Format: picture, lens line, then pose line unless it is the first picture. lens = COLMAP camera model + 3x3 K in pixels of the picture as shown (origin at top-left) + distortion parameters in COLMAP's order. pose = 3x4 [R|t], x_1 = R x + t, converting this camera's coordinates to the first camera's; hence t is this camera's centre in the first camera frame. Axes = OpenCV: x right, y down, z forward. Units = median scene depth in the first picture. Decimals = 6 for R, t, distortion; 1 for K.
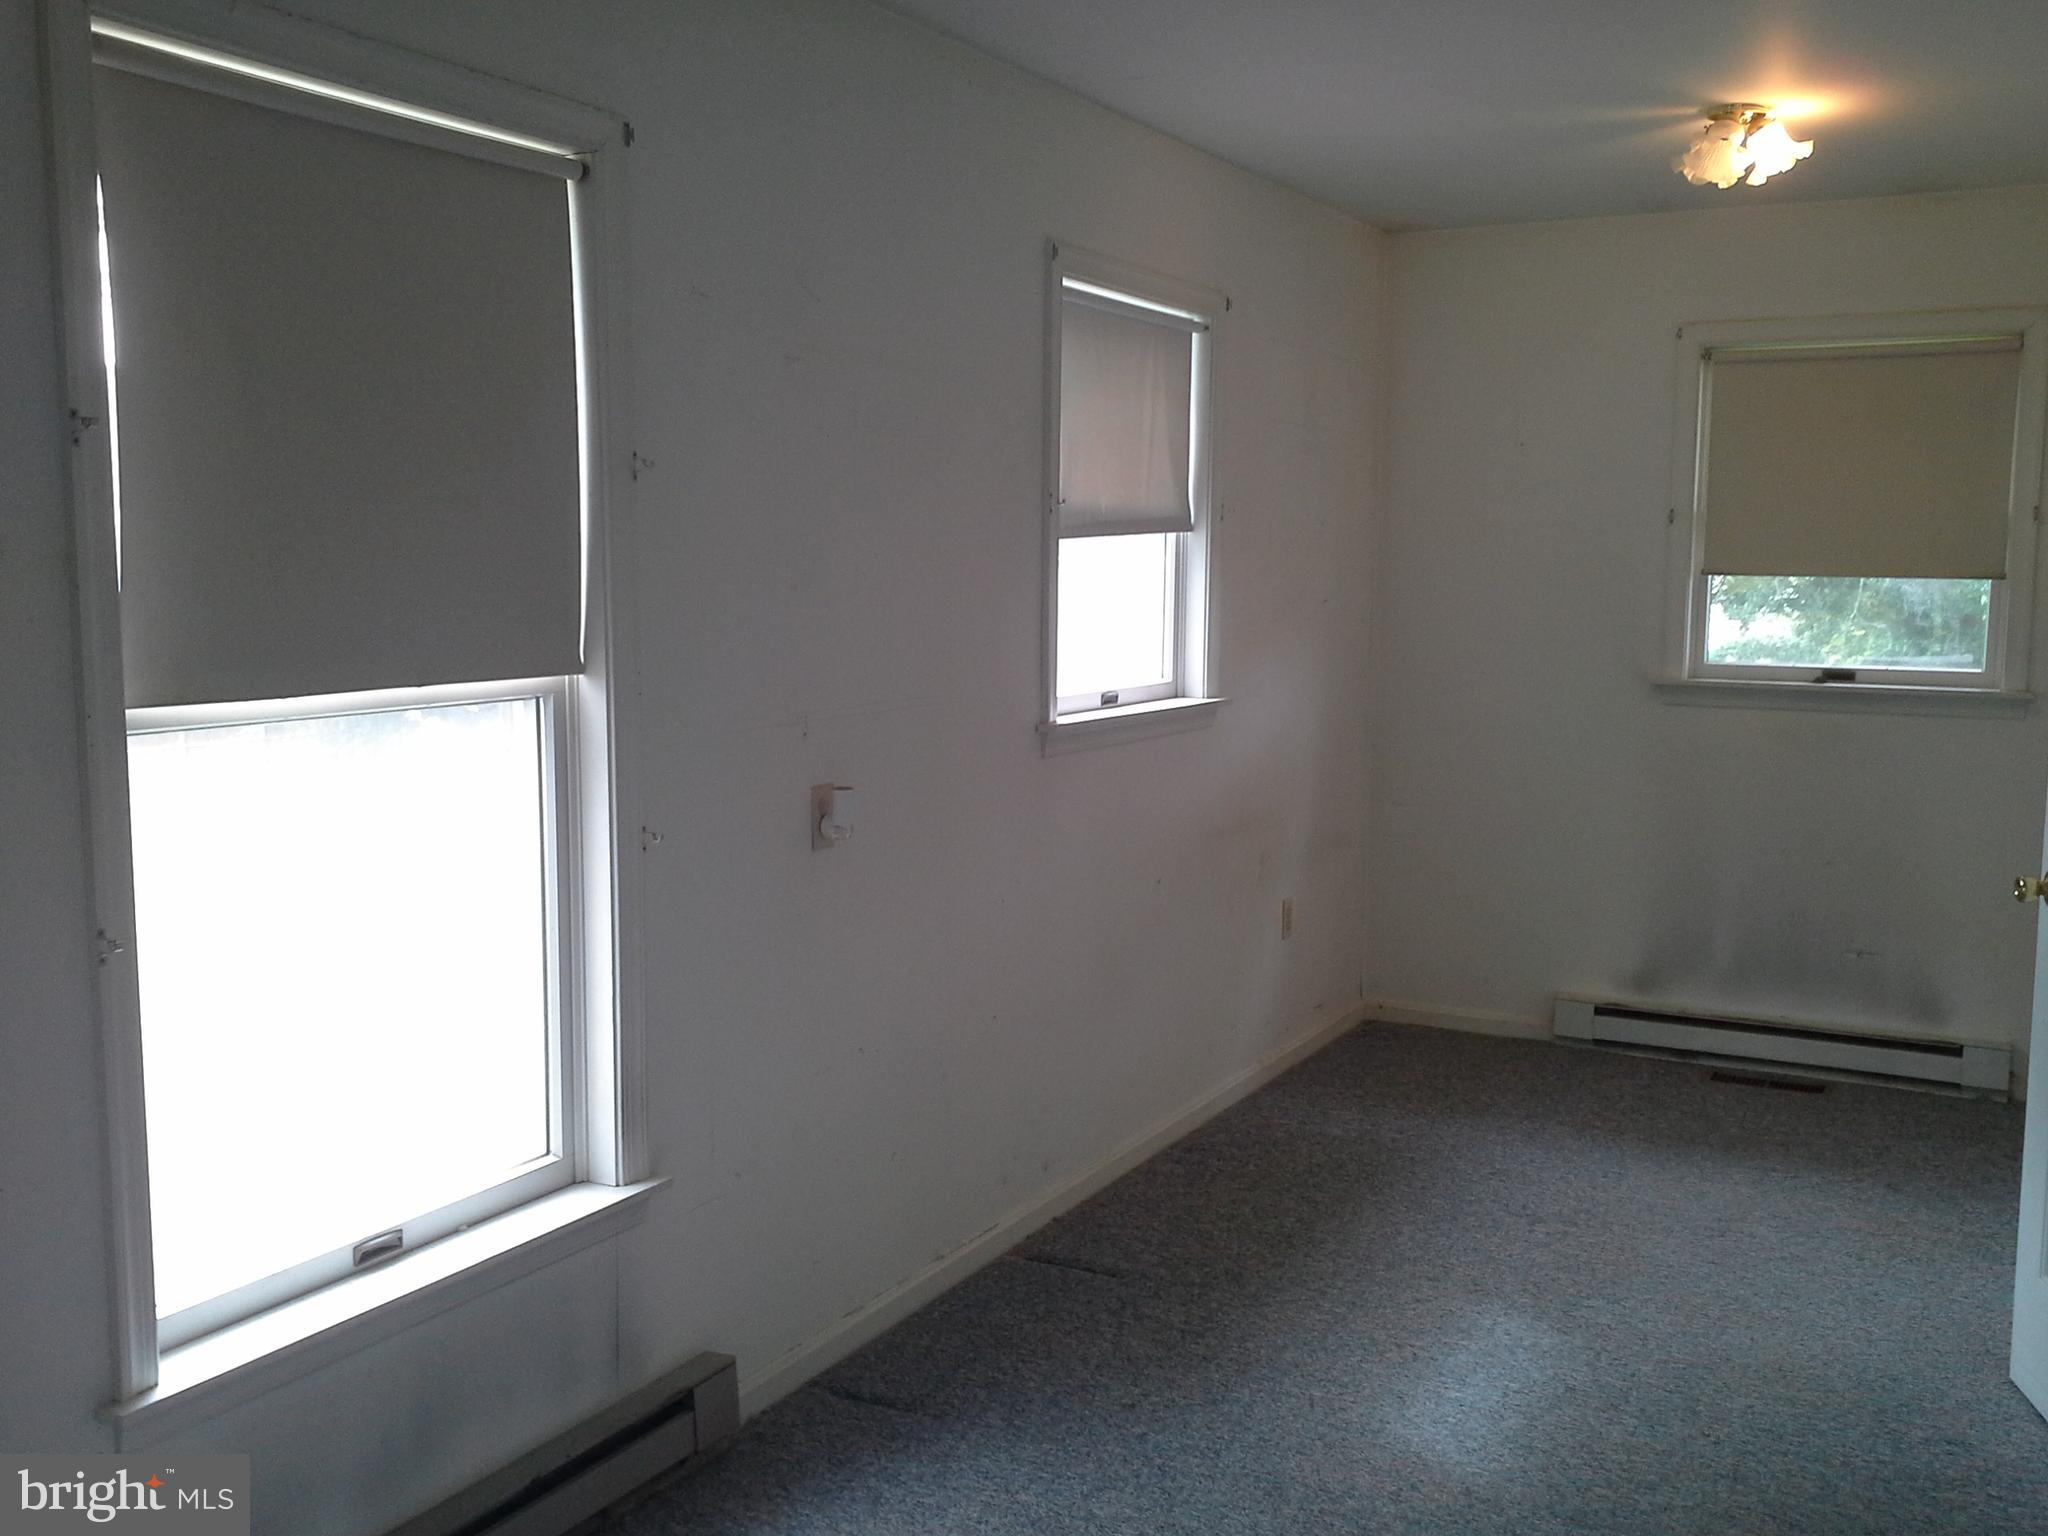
lens RADIAL K [[1954.9, 0, 1024.4], [0, 1954.9, 772.2], [0, 0, 1]] dist [0.019538, 0.000000]
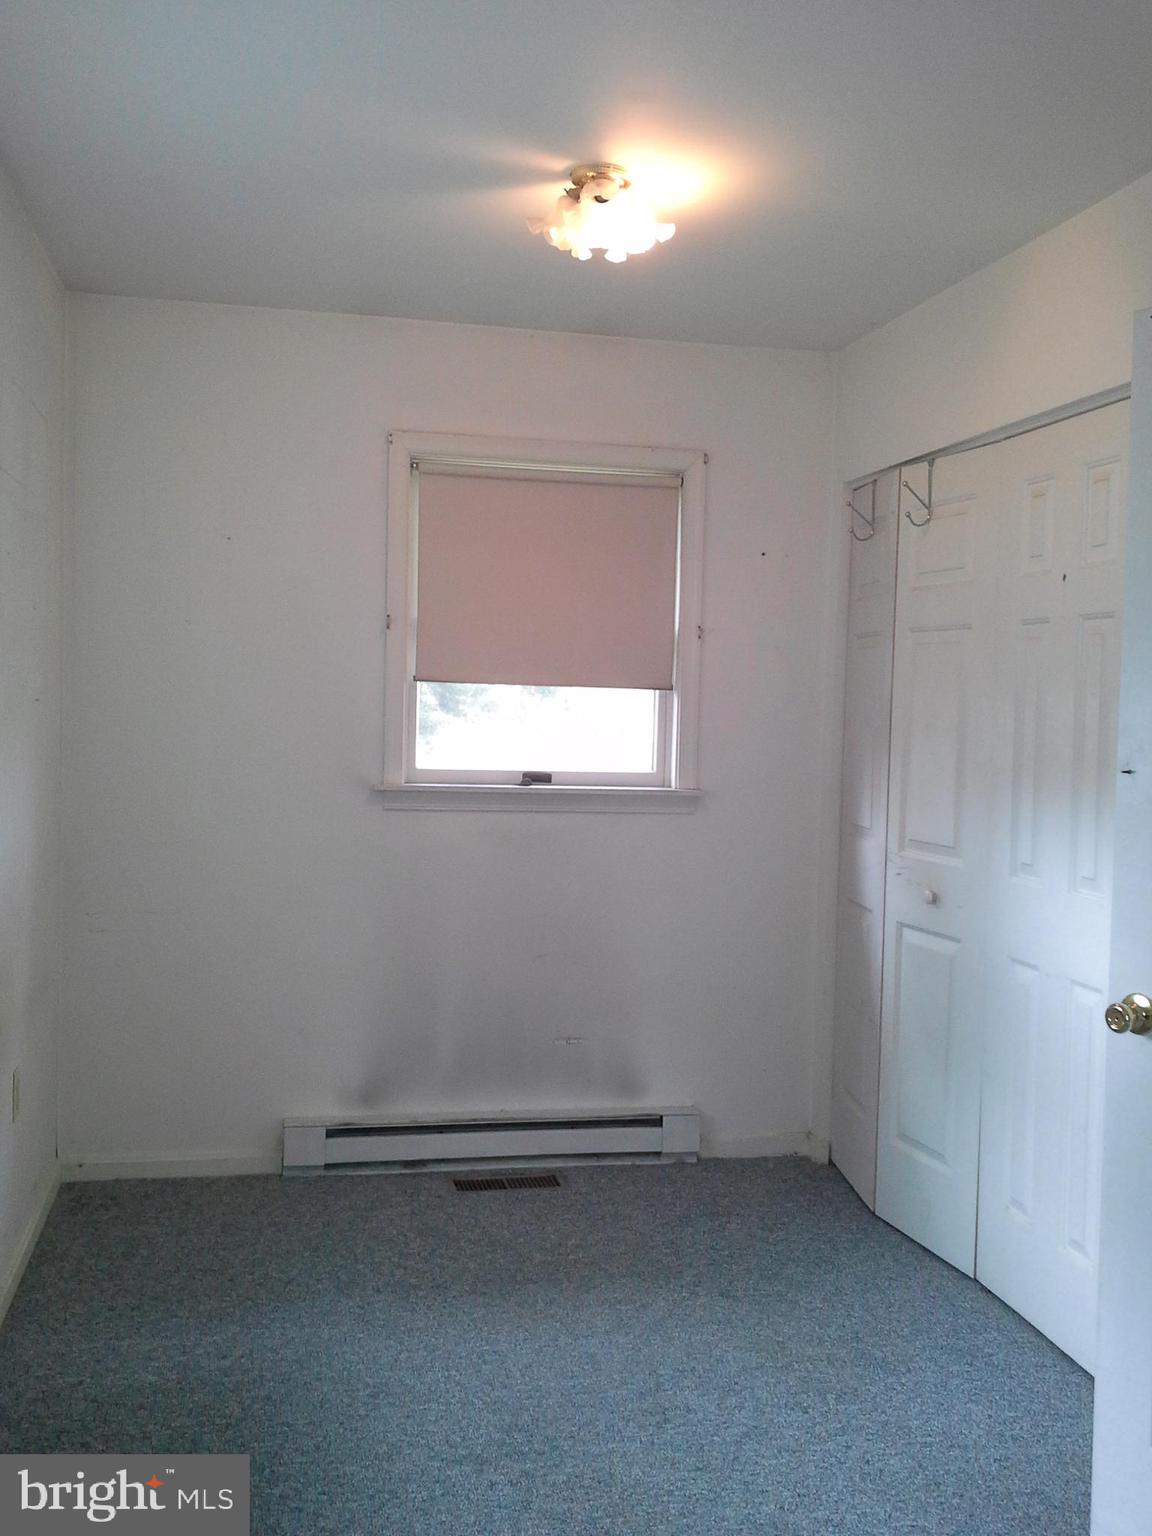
lens RADIAL K [[1466.2, 0, 574.5], [0, 1466.2, 756.2], [0, 0, 1]] dist [0.019538, 0.000000]
pose [[0.769622, -0.013104, 0.638365, -0.073754], [0.049097, 0.998044, -0.038705, -0.029674], [-0.636609, 0.061130, 0.768760, 0.381420]]
